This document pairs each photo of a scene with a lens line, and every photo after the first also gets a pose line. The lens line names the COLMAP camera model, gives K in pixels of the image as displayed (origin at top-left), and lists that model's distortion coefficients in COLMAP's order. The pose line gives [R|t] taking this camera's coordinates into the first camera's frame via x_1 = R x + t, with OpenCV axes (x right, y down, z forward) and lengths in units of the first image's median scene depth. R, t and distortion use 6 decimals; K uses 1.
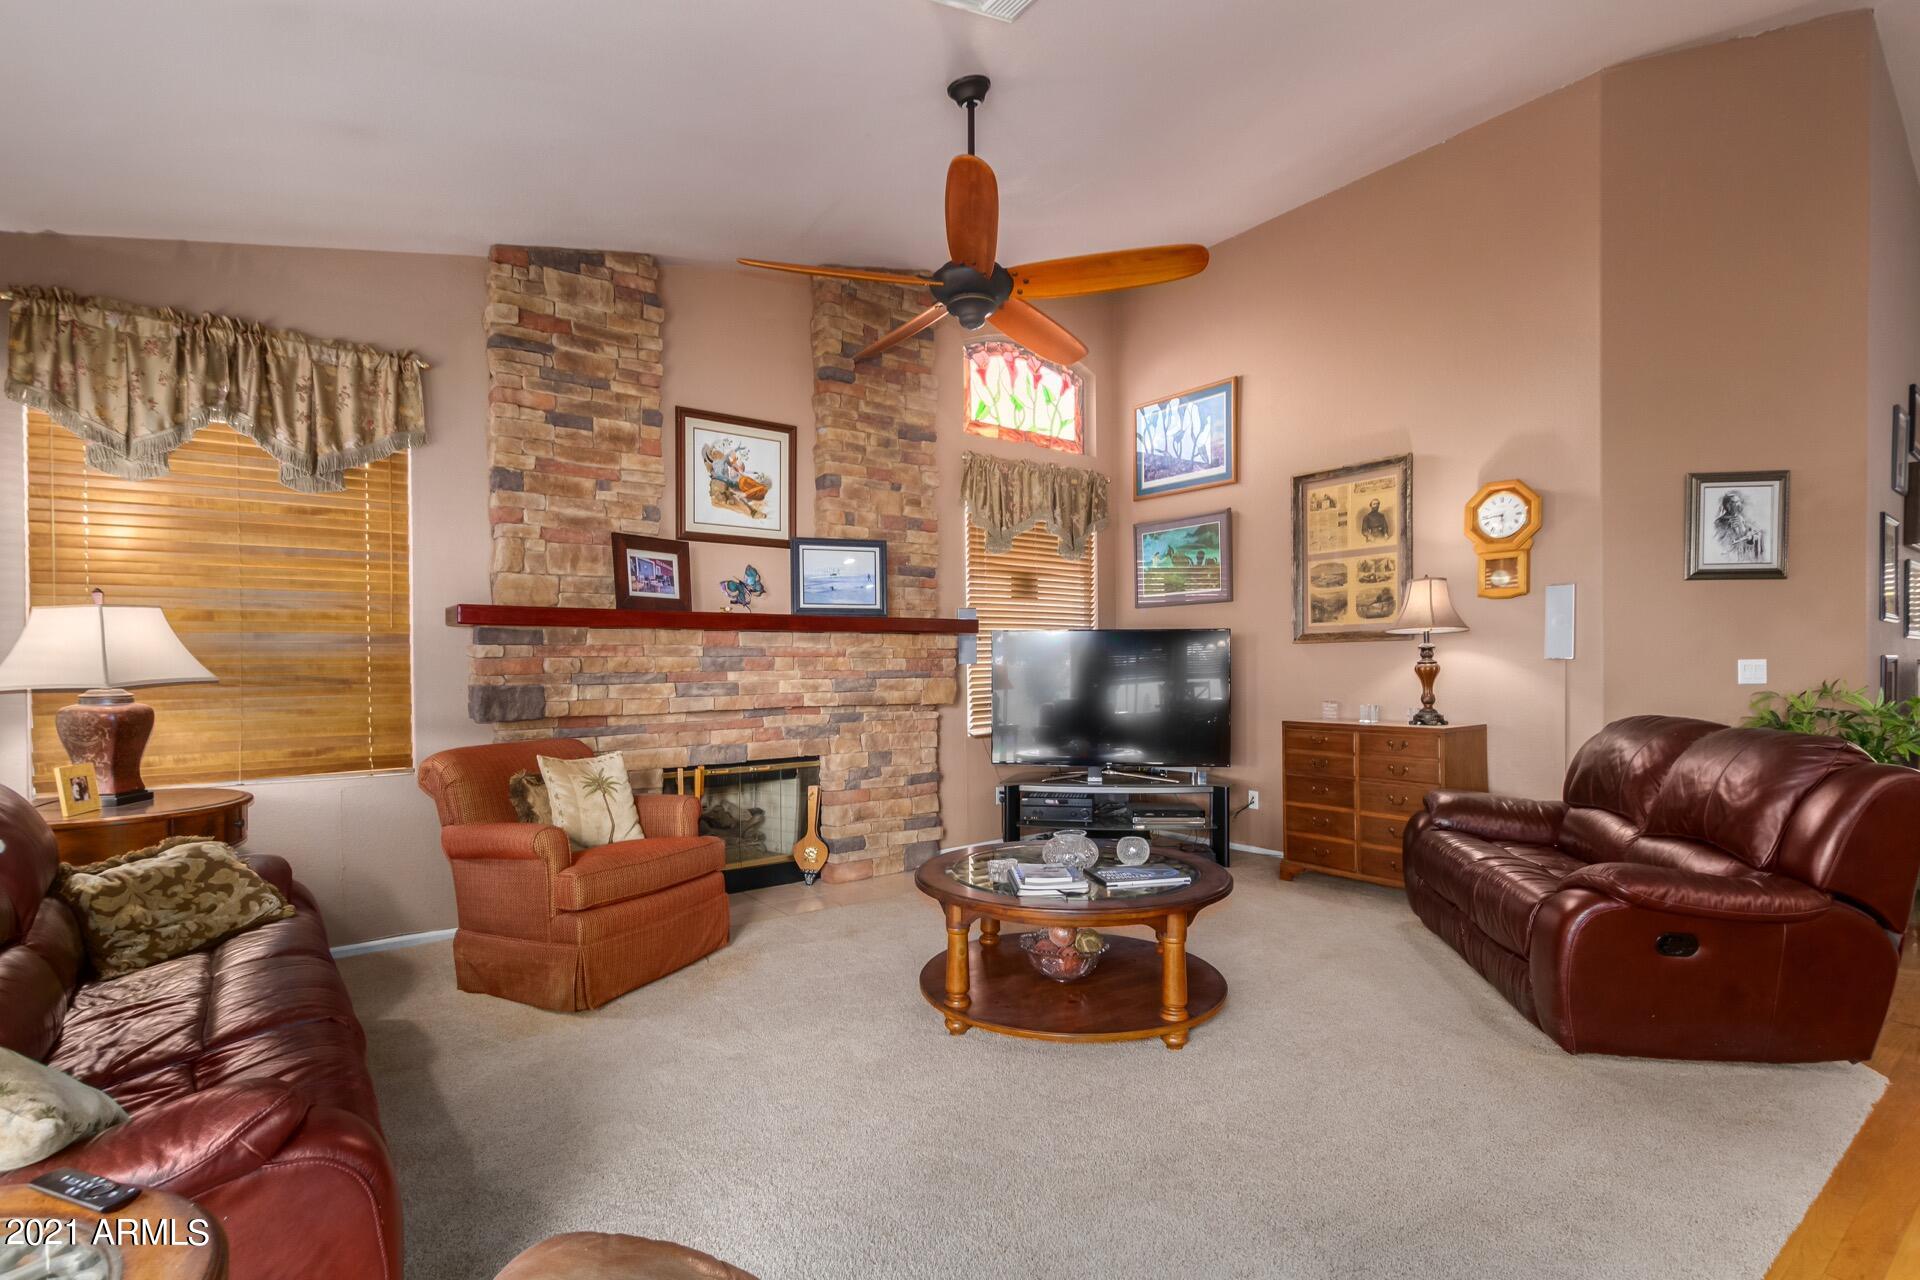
lens RADIAL K [[903.6, 0, 958.2], [0, 903.6, 671.4], [0, 0, 1]] dist [0.019633, -0.009580]
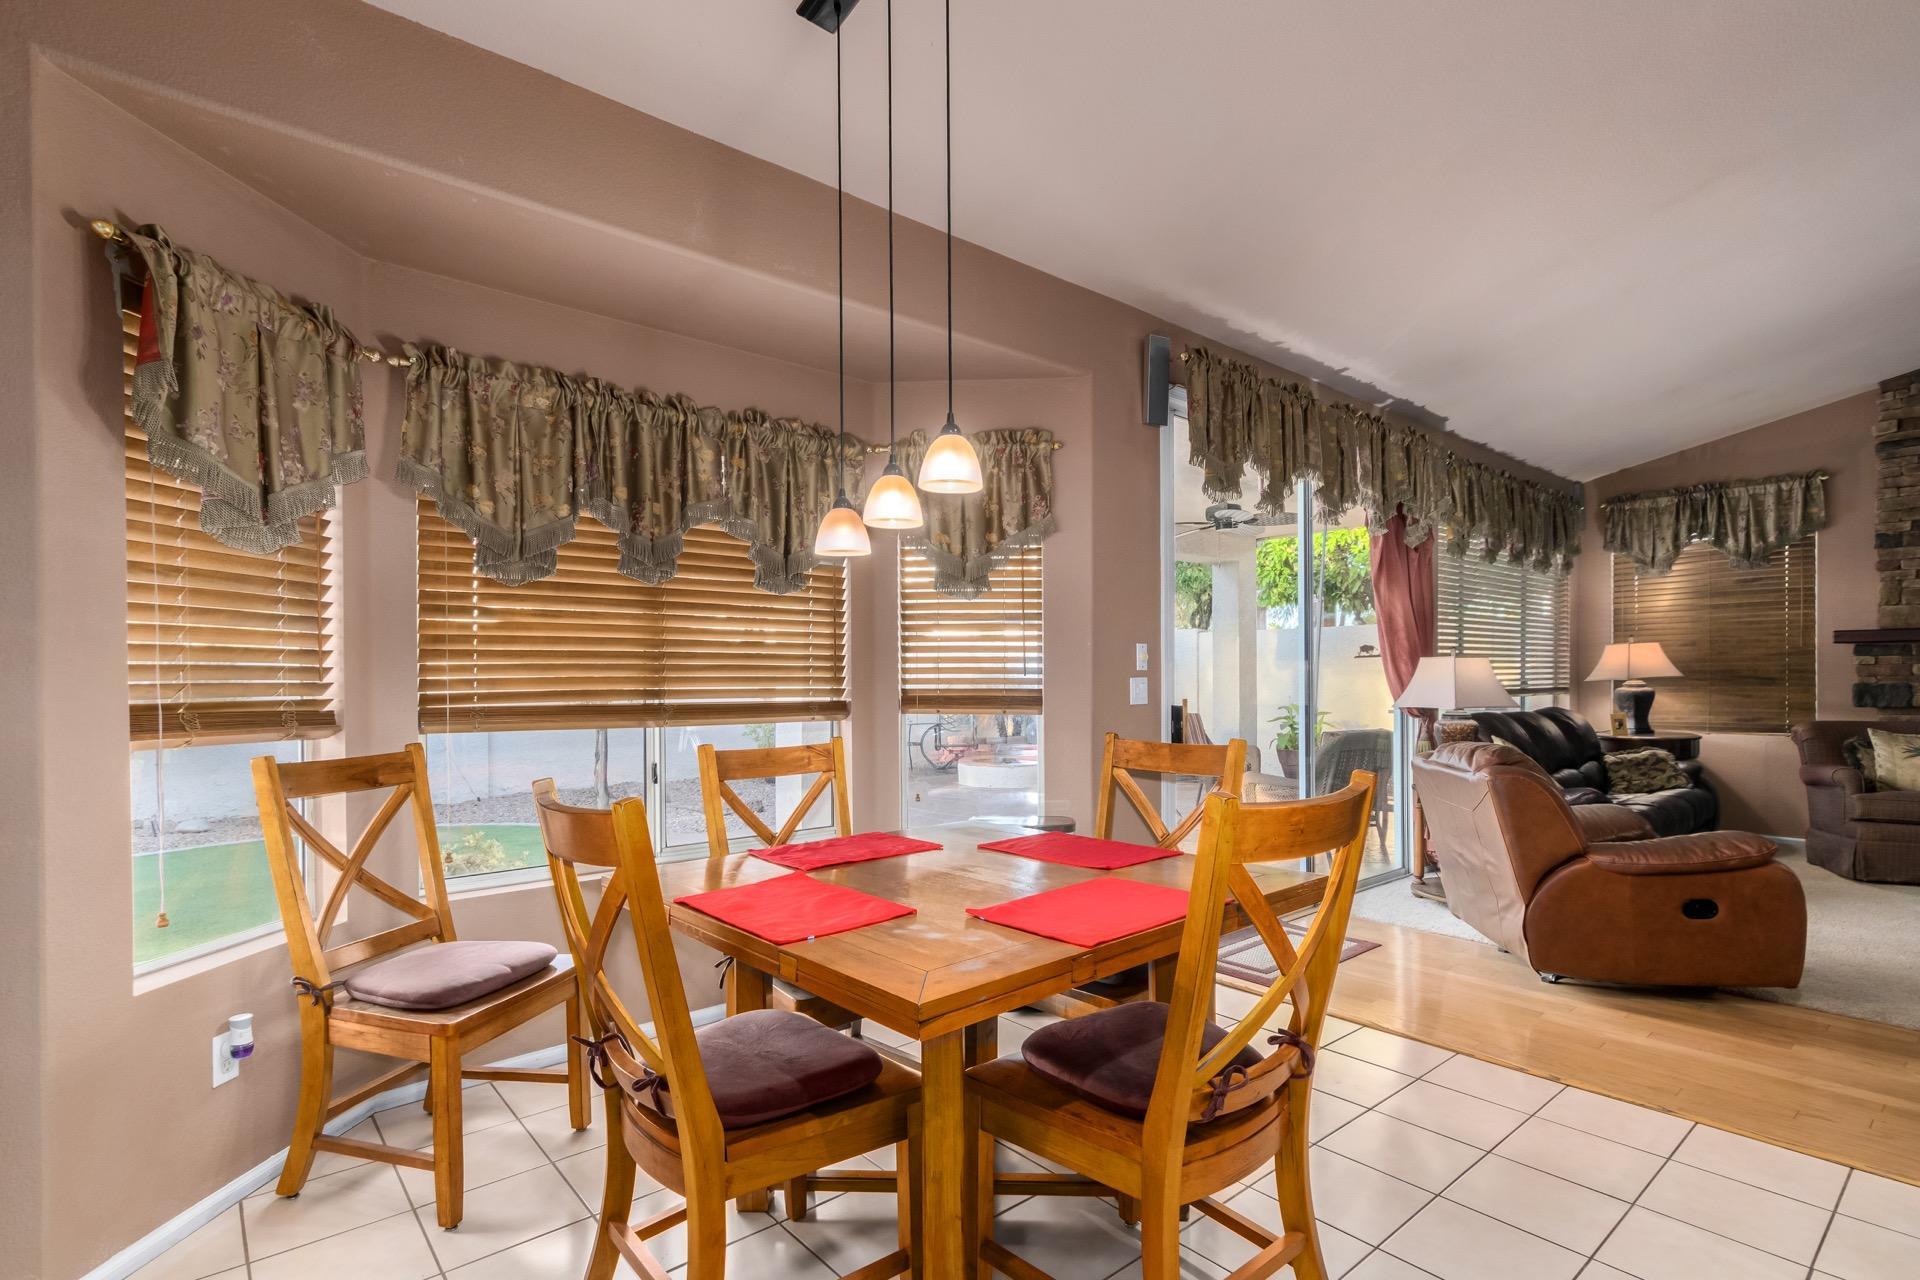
lens RADIAL K [[916.0, 0, 957.1], [0, 916.0, 680.2], [0, 0, 1]] dist [0.003074, -0.000985]
pose [[0.048341, 0.013262, -0.998743, 0.796456], [-0.003643, 0.999908, 0.013101, -0.003048], [0.998824, 0.003006, 0.048385, -0.489100]]
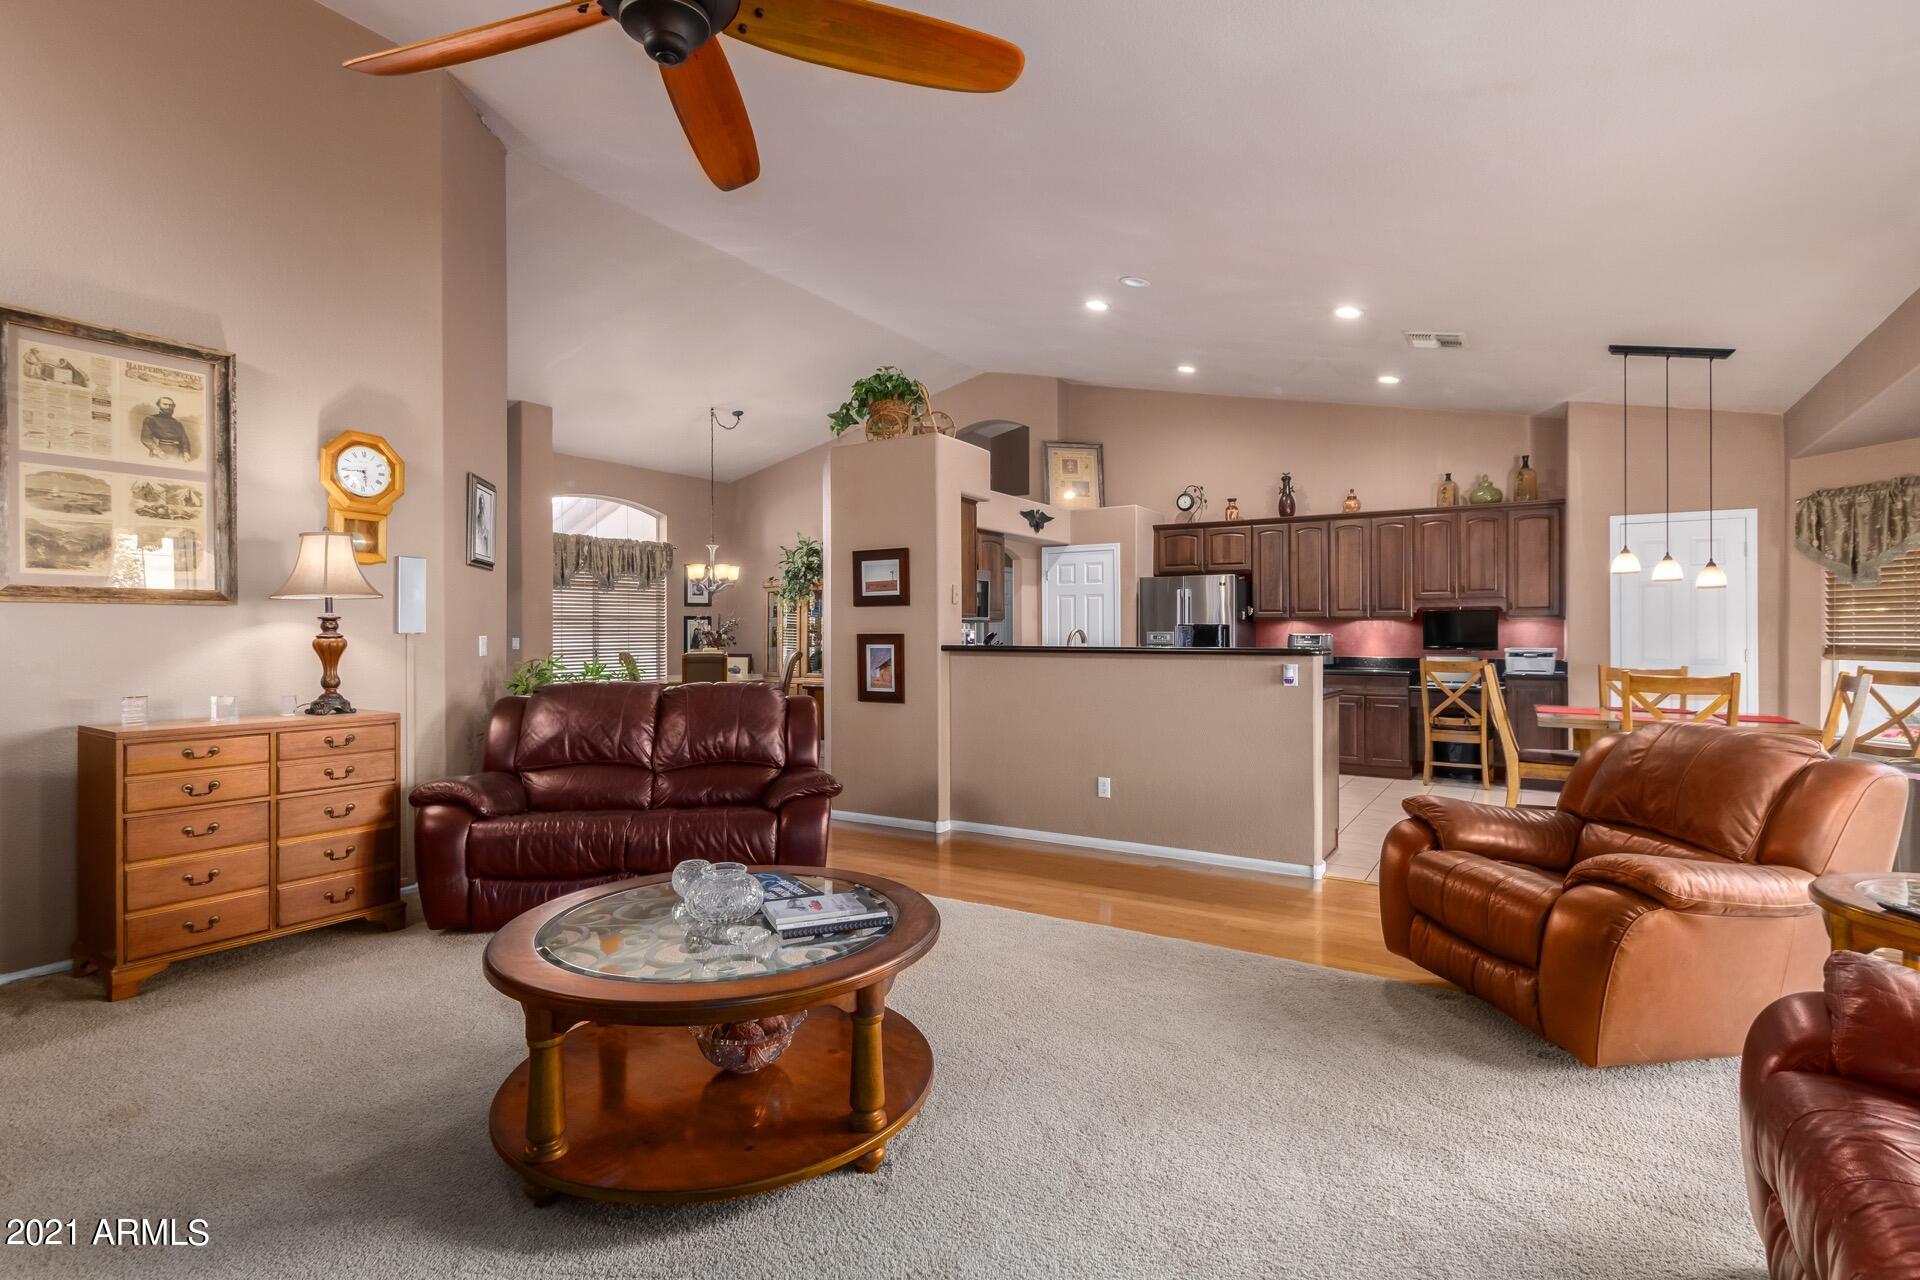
lens RADIAL K [[933.5, 0, 960.0], [0, 933.5, 640.0], [0, 0, 1]] dist [0.002034, -0.000295]
pose [[-0.351810, 0.003654, 0.936064, -0.456849], [0.008536, 0.999963, -0.000695, -0.001369], [-0.936033, 0.007746, -0.351828, 0.769230]]
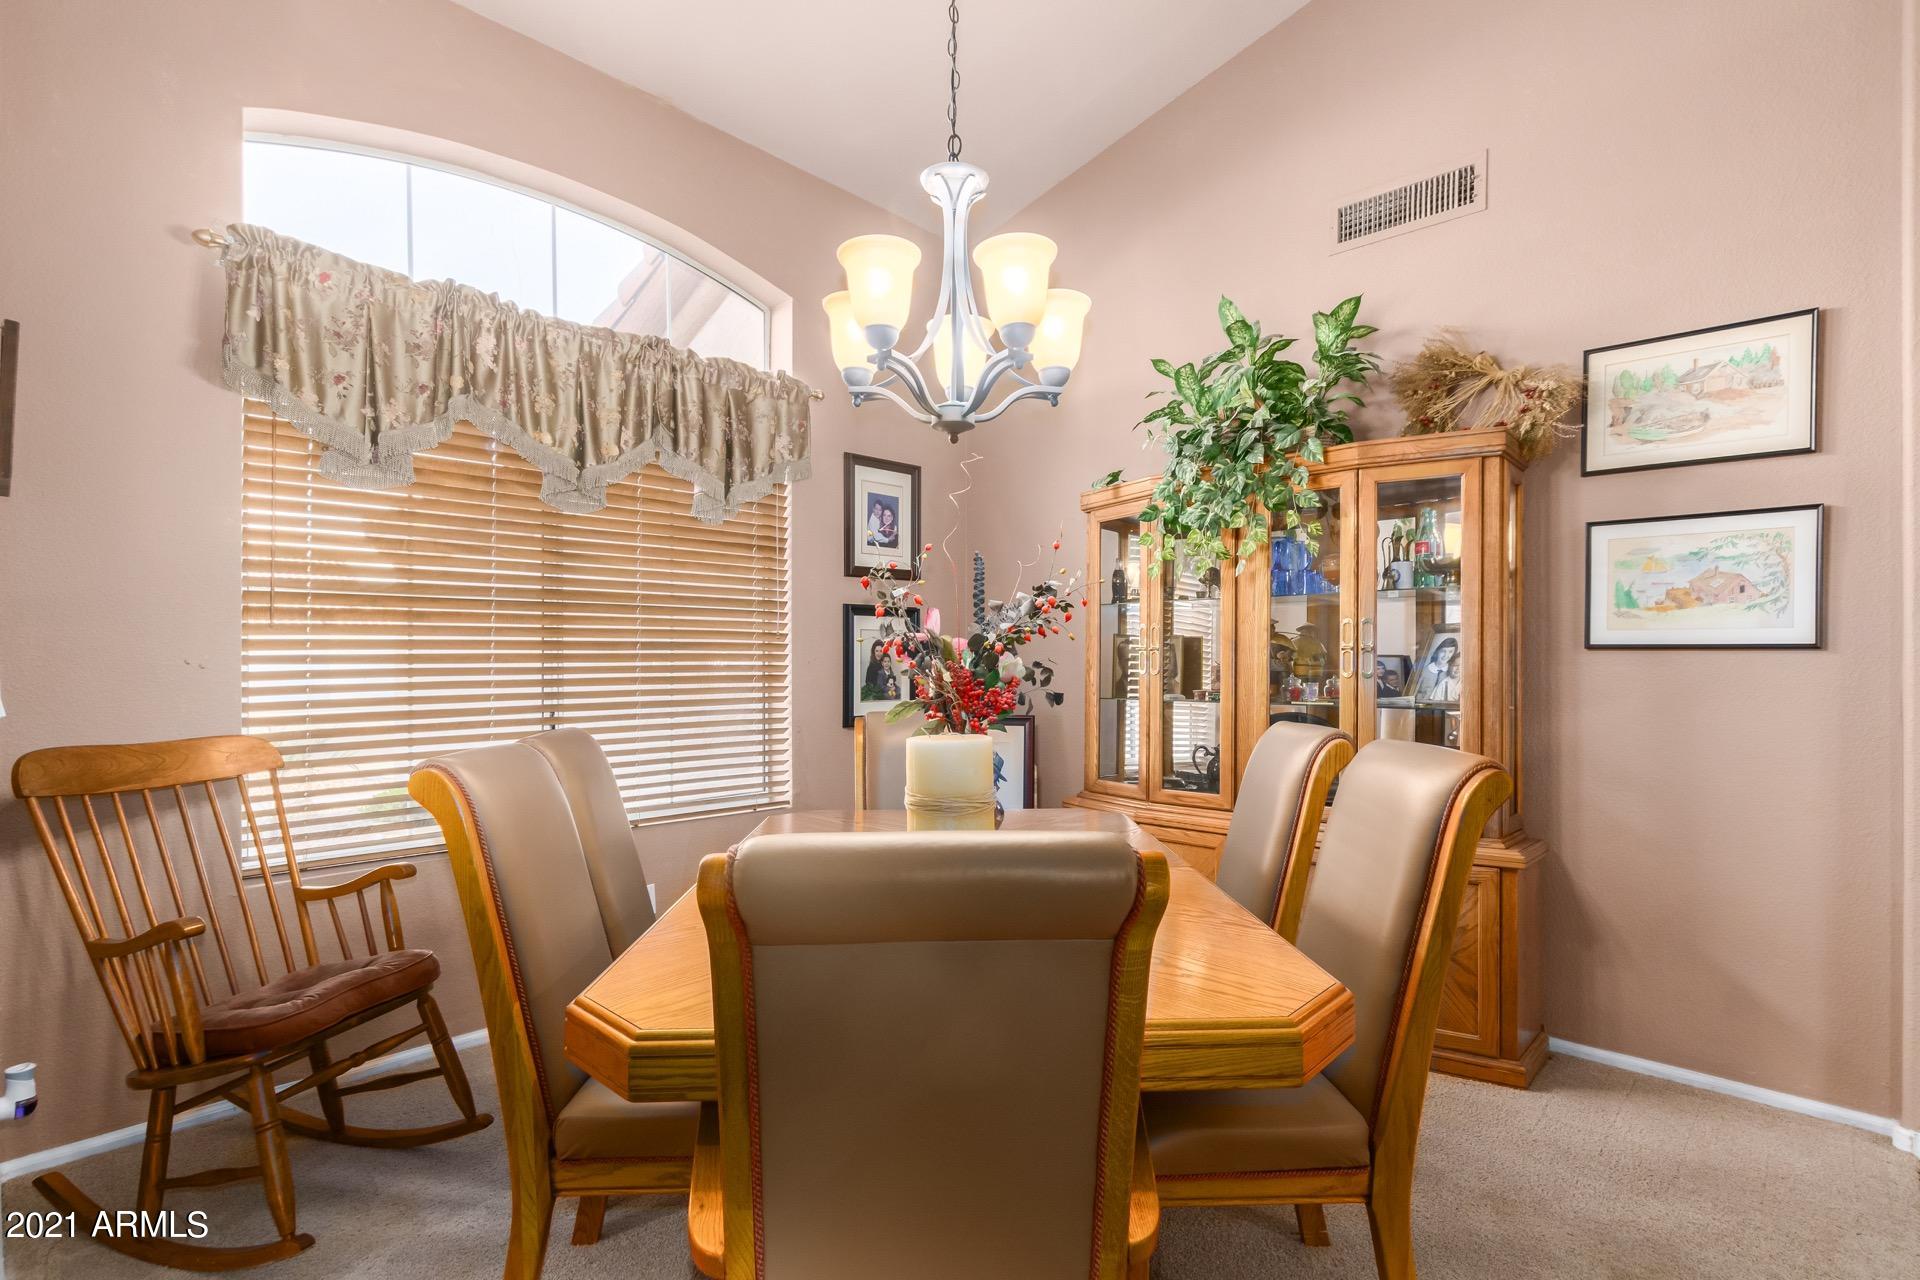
lens RADIAL K [[916.8, 0, 962.7], [0, 916.8, 648.9], [0, 0, 1]] dist [0.004947, -0.000953]
pose [[-0.165281, 0.020840, 0.986026, 1.350077], [0.004147, 0.999783, -0.020436, -0.016066], [-0.986238, 0.000711, -0.165331, 0.606989]]
